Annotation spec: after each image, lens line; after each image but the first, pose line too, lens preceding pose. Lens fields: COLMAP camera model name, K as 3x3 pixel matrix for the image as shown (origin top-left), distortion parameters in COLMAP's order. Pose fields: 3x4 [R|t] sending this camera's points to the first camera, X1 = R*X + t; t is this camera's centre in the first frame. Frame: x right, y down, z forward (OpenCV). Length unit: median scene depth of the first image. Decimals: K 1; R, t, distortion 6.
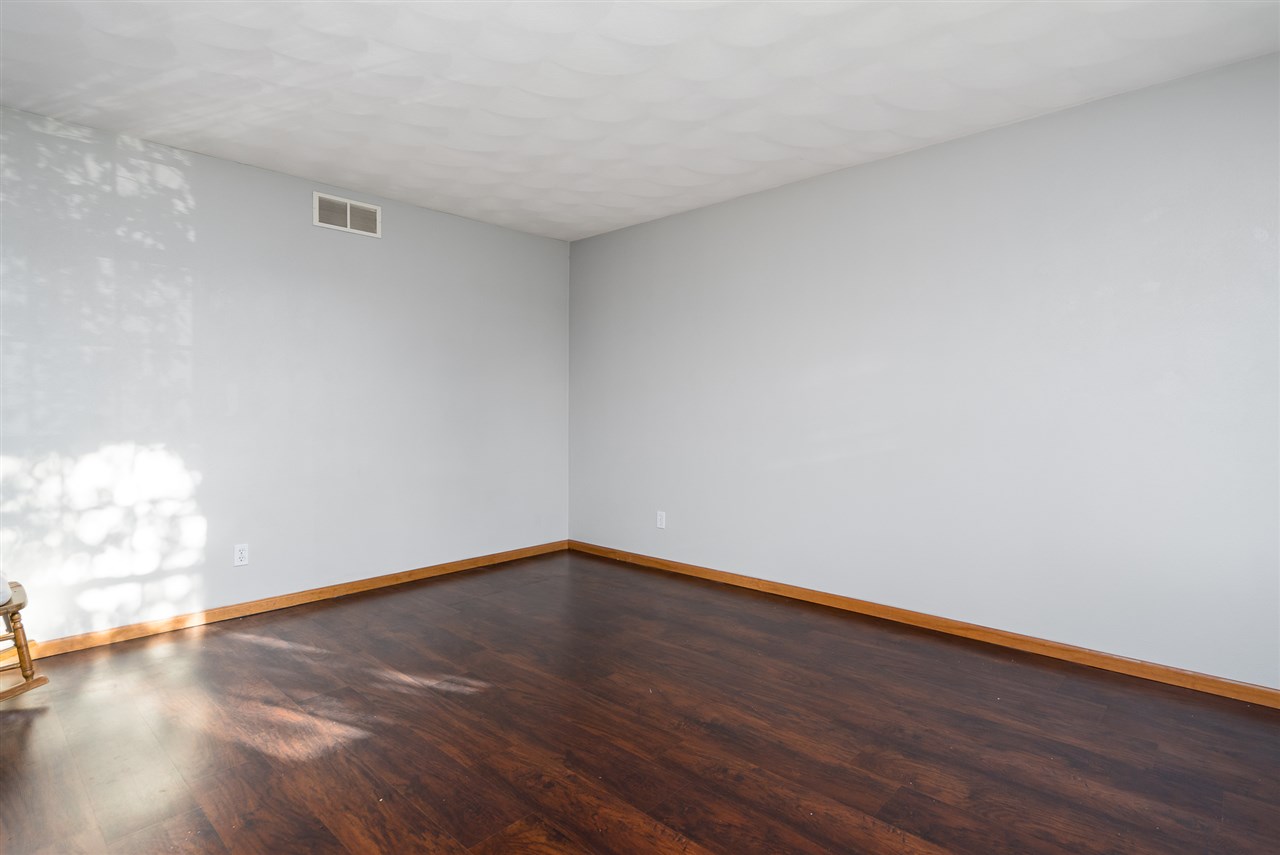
lens RADIAL K [[658.2, 0, 653.9], [0, 658.2, 404.7], [0, 0, 1]] dist [0.000401, 0.000350]
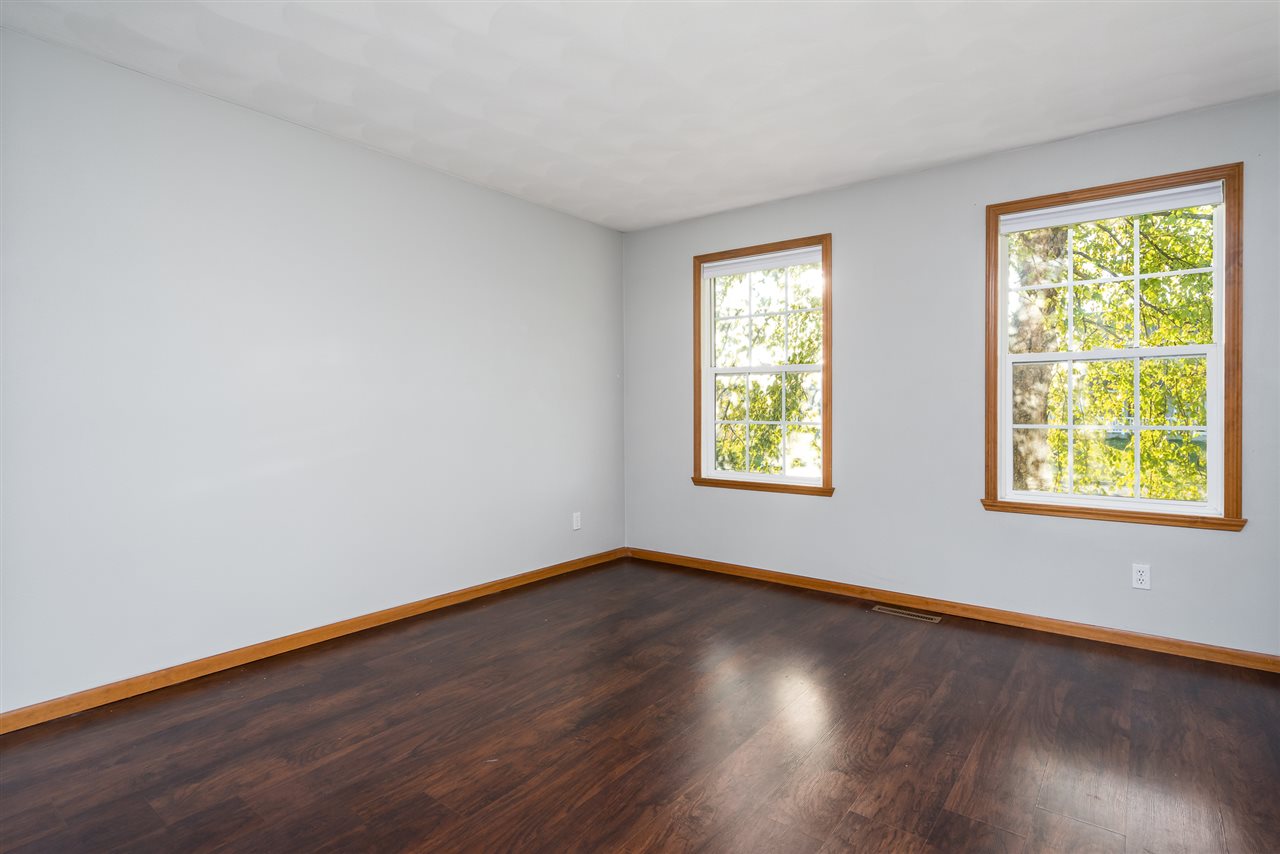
lens RADIAL K [[658.2, 0, 653.9], [0, 658.2, 404.2], [0, 0, 1]] dist [0.000401, 0.000350]
pose [[-0.103012, 0.002906, 0.994676, -0.806341], [-0.000706, 0.999995, -0.002995, 0.005995], [-0.994680, -0.001010, -0.103010, 0.875089]]
